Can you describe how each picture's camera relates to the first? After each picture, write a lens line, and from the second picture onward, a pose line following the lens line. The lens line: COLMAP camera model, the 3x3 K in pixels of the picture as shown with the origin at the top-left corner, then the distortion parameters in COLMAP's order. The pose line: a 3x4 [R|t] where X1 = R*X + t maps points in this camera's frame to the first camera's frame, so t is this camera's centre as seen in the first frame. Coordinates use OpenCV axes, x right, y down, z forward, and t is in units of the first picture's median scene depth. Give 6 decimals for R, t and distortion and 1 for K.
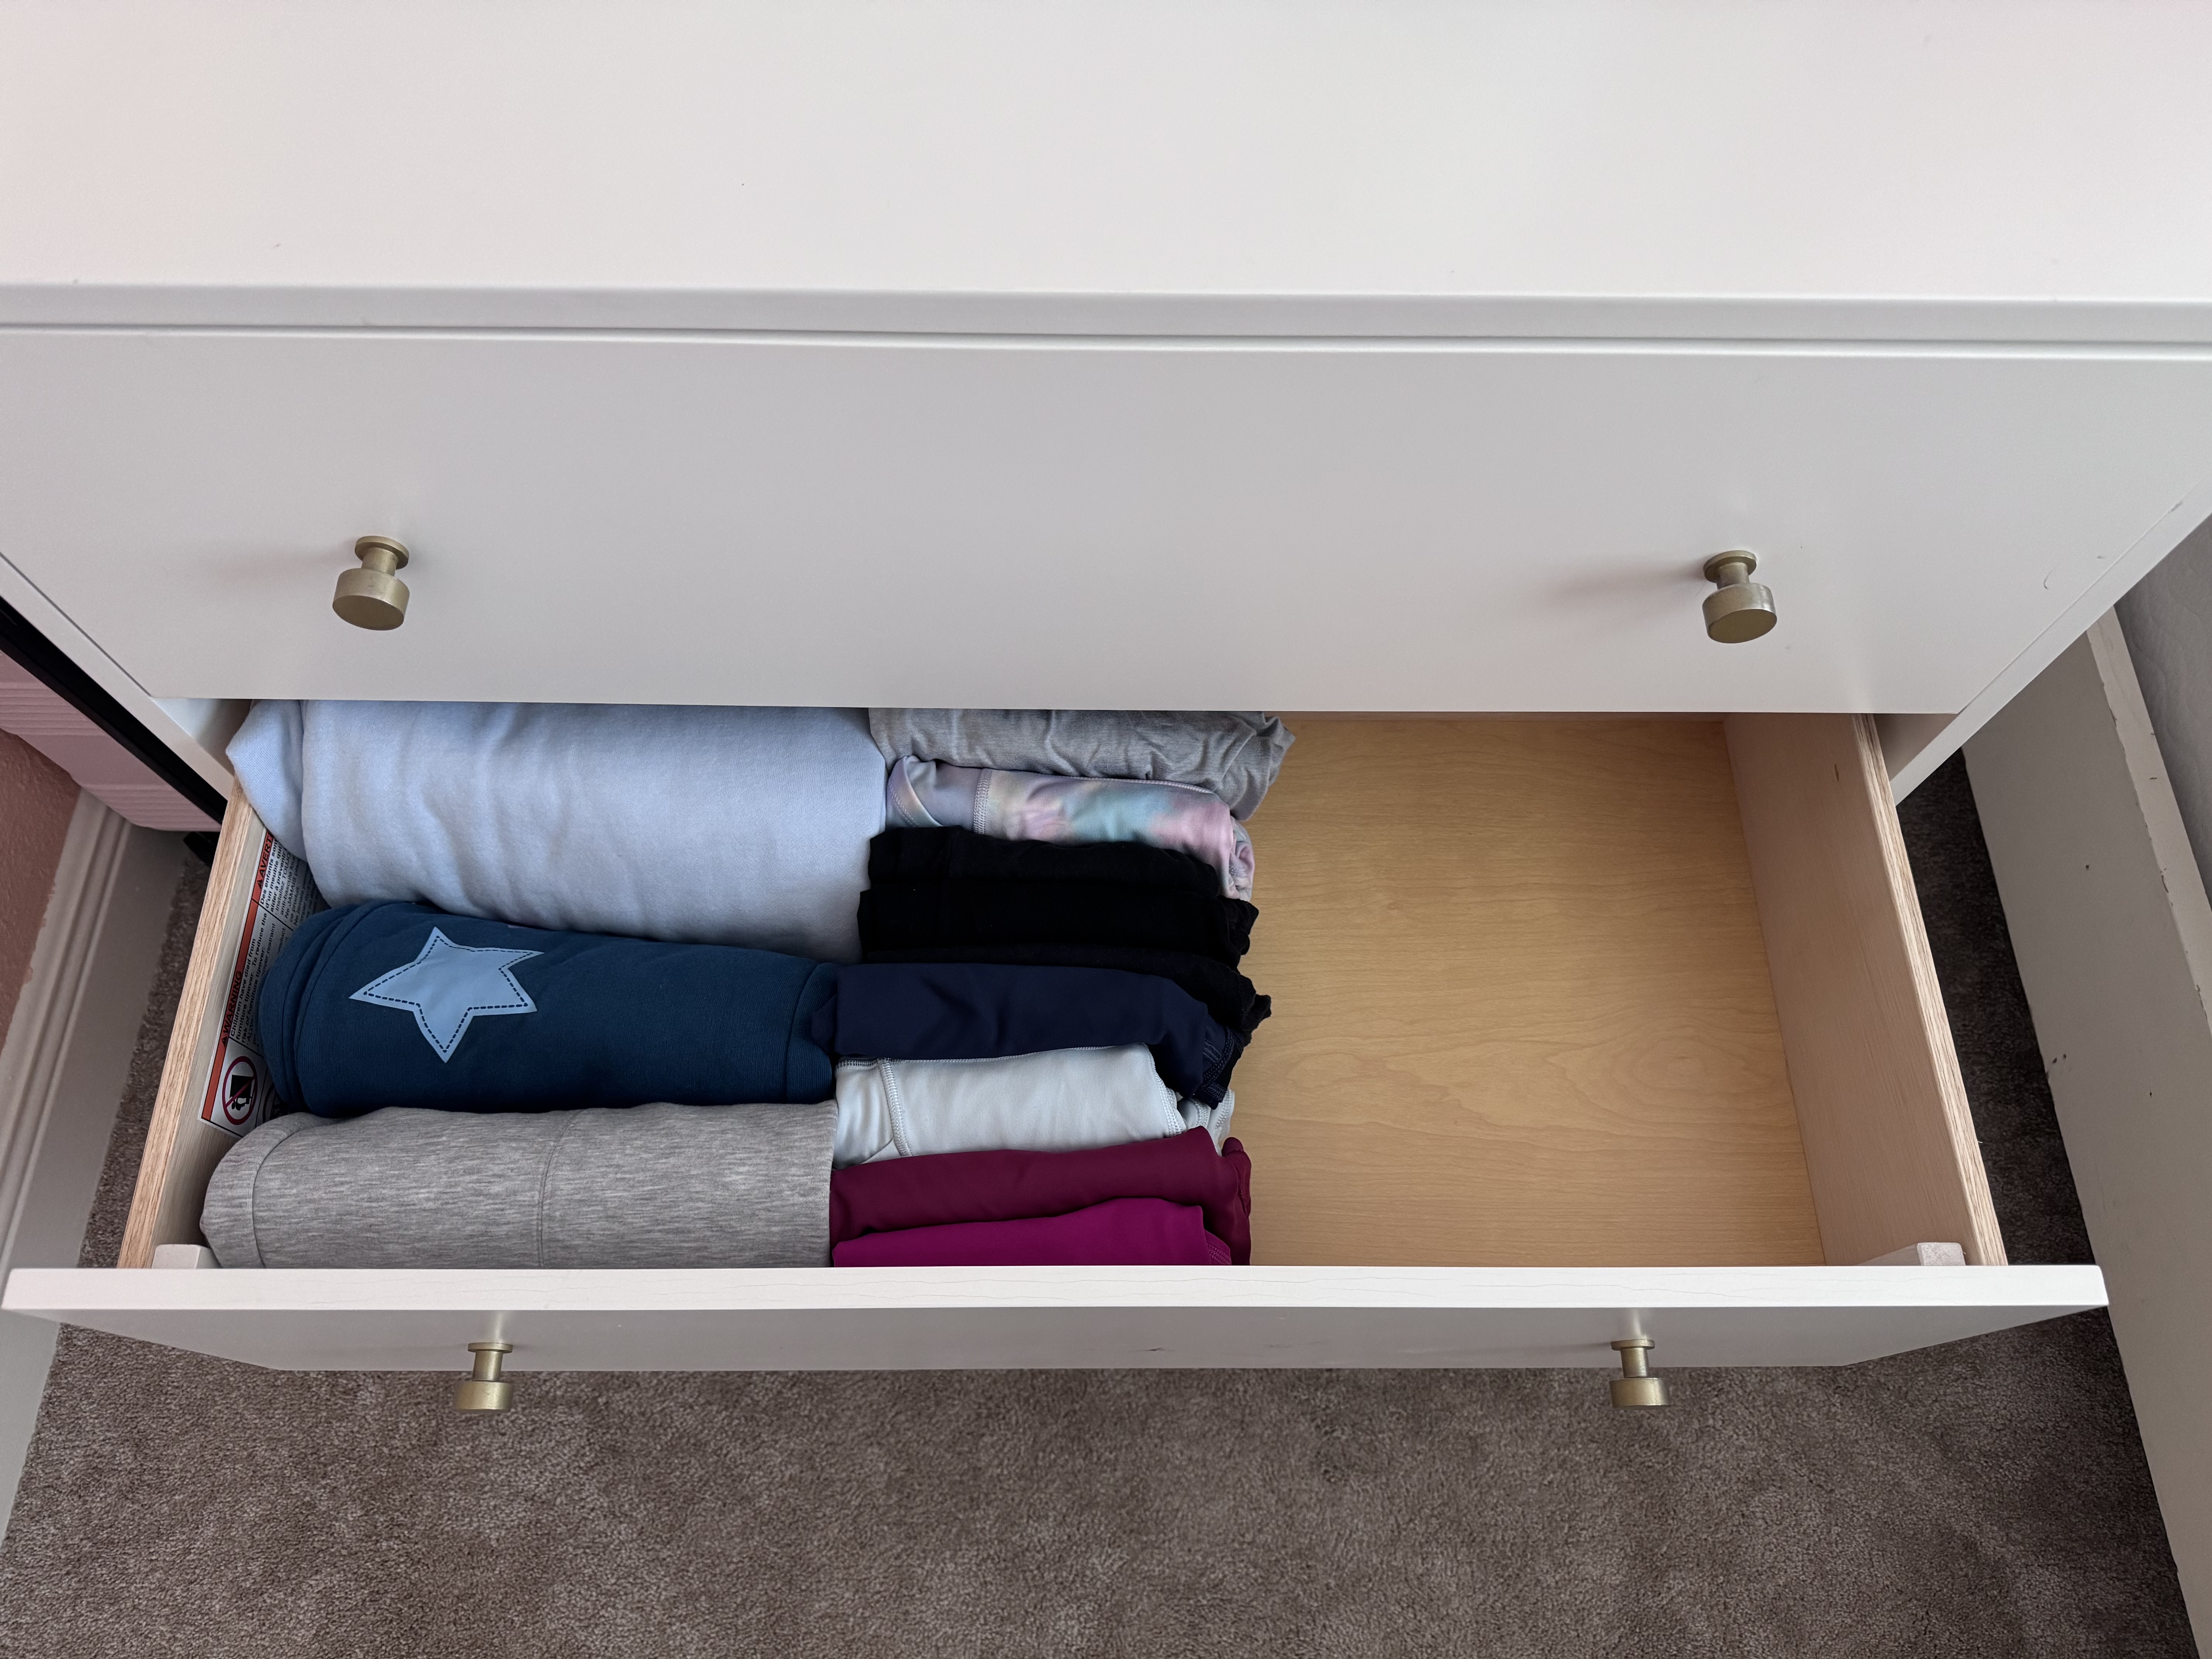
lens RADIAL K [[1563.7, 0, 1106.0], [0, 1563.7, 829.5], [0, 0, 1]] dist [-0.001692, 0.003946]
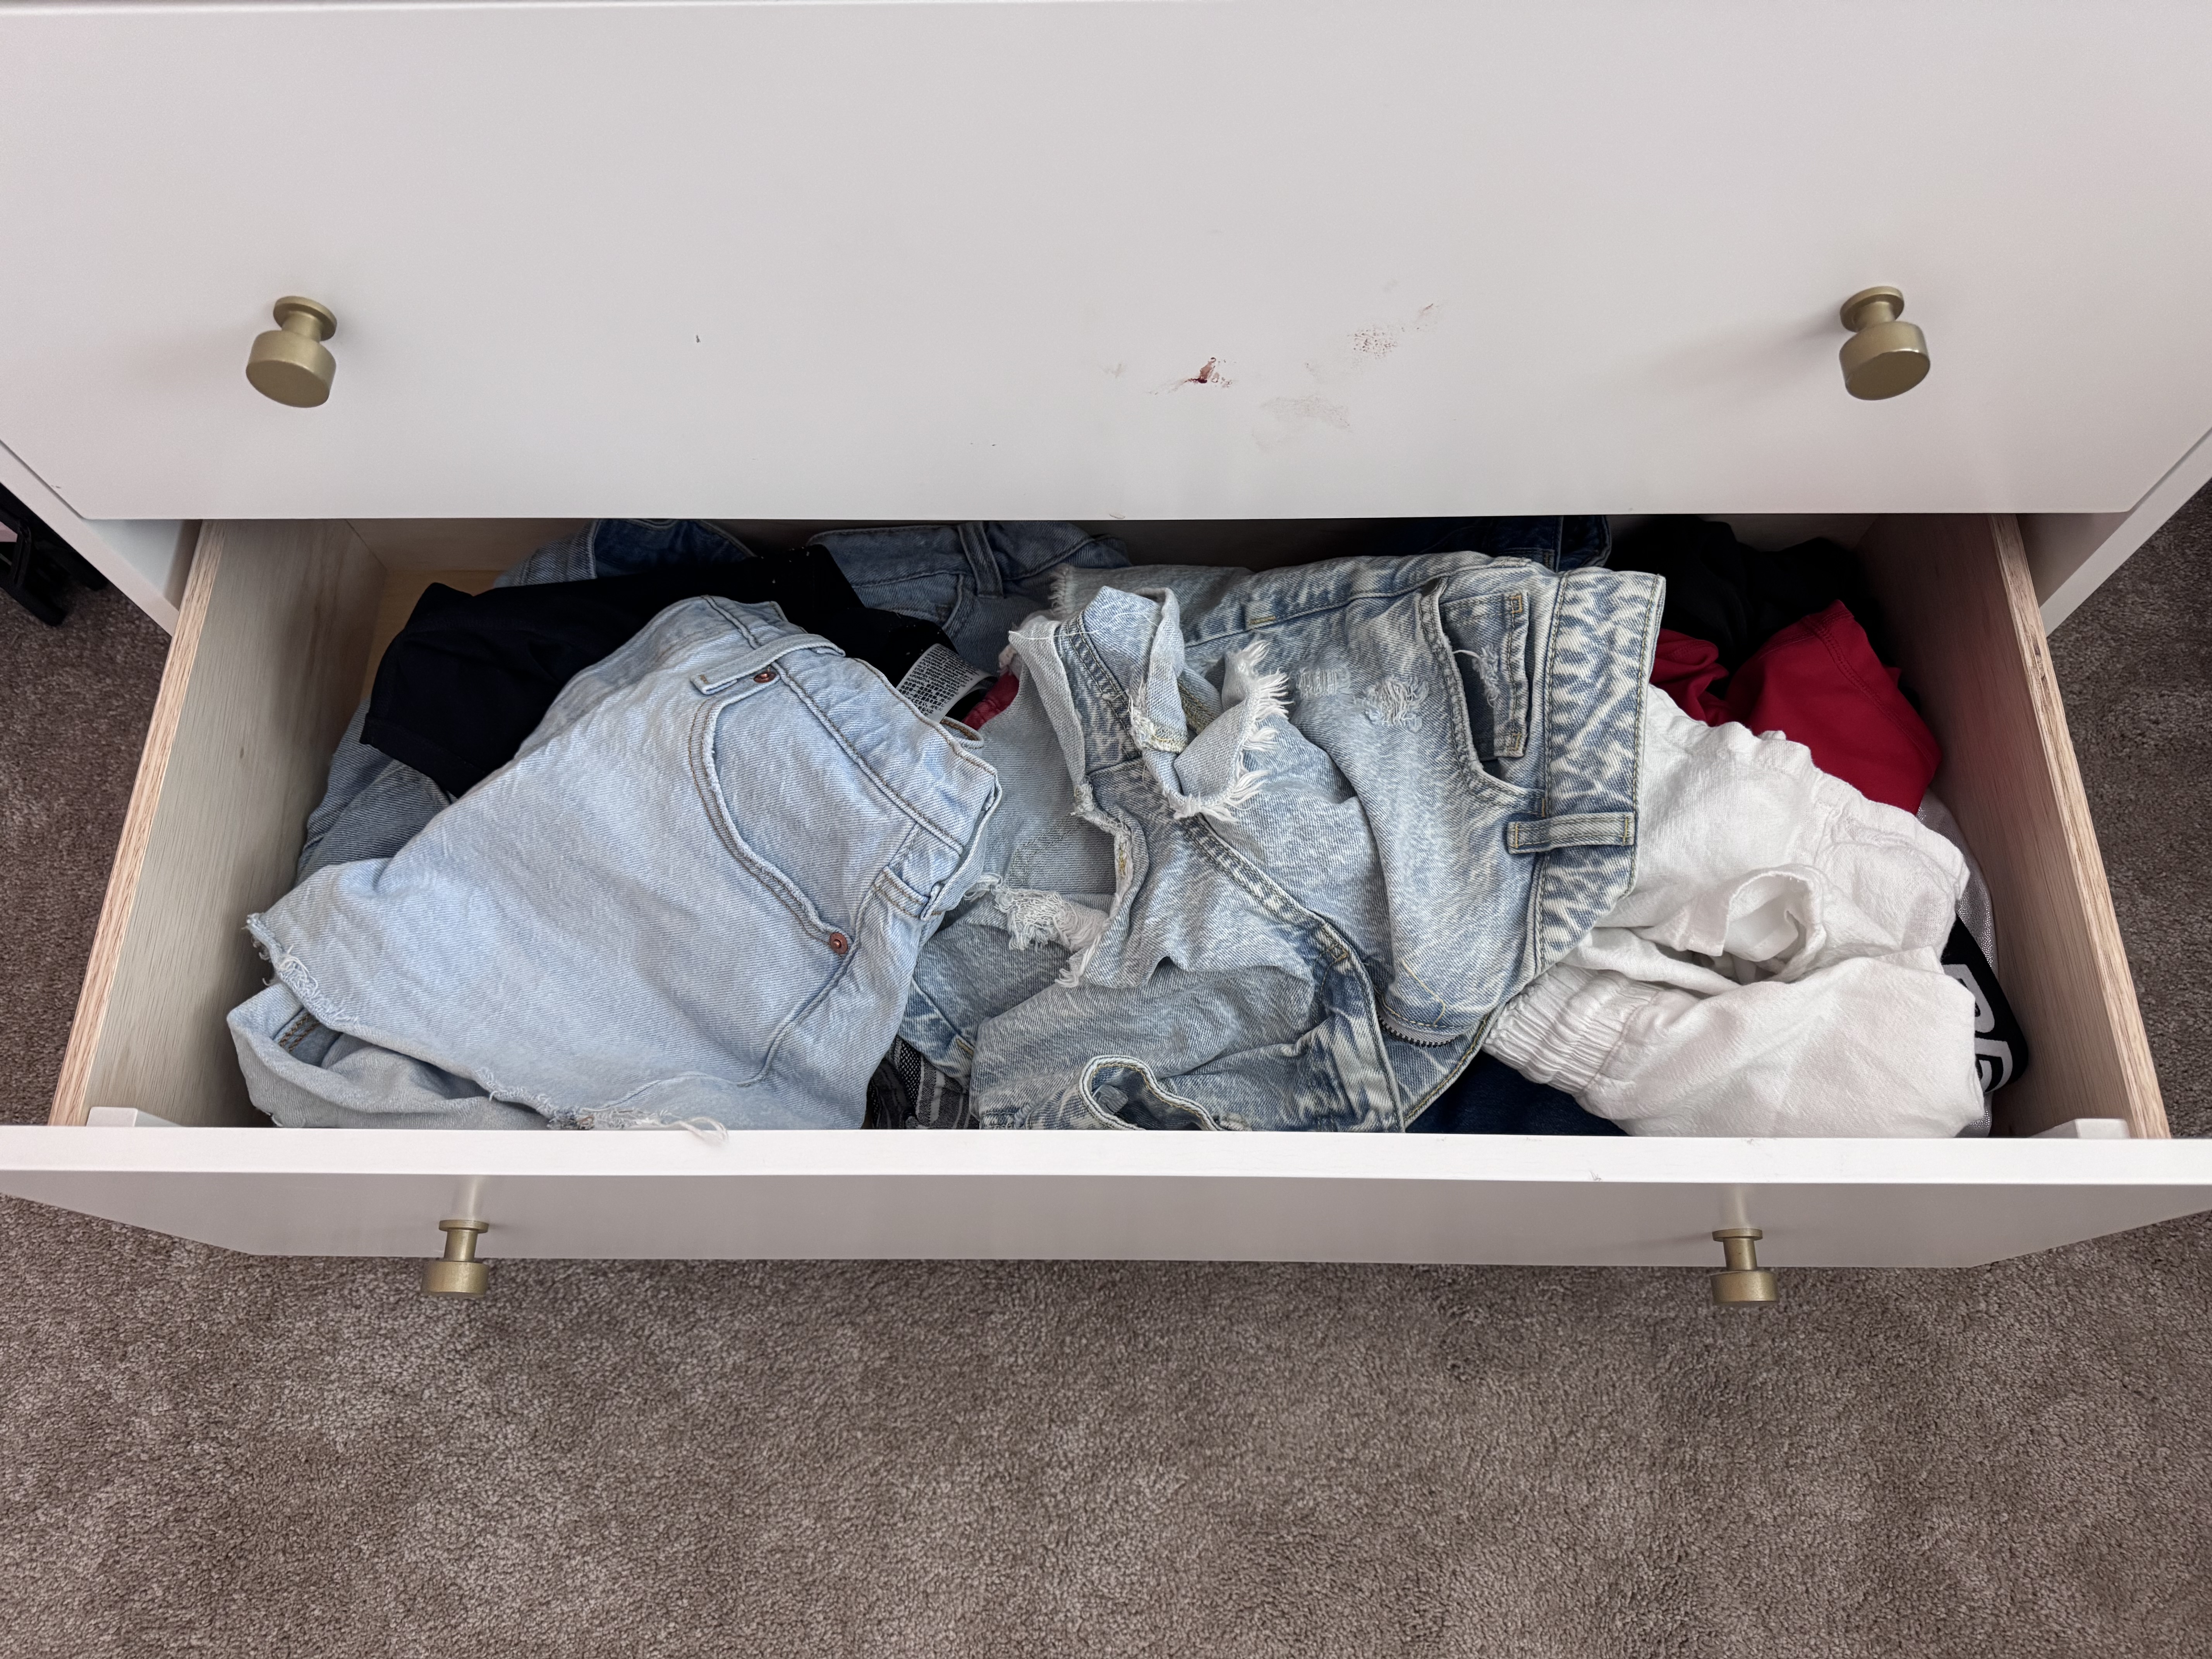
lens RADIAL K [[1534.5, 0, 1106.0], [0, 1534.5, 829.5], [0, 0, 1]] dist [0.003316, -0.004883]
pose [[0.999934, 0.007603, -0.008665, -0.019141], [-0.007132, 0.998566, 0.053064, 0.119802], [0.009056, -0.052999, 0.998554, 0.287030]]
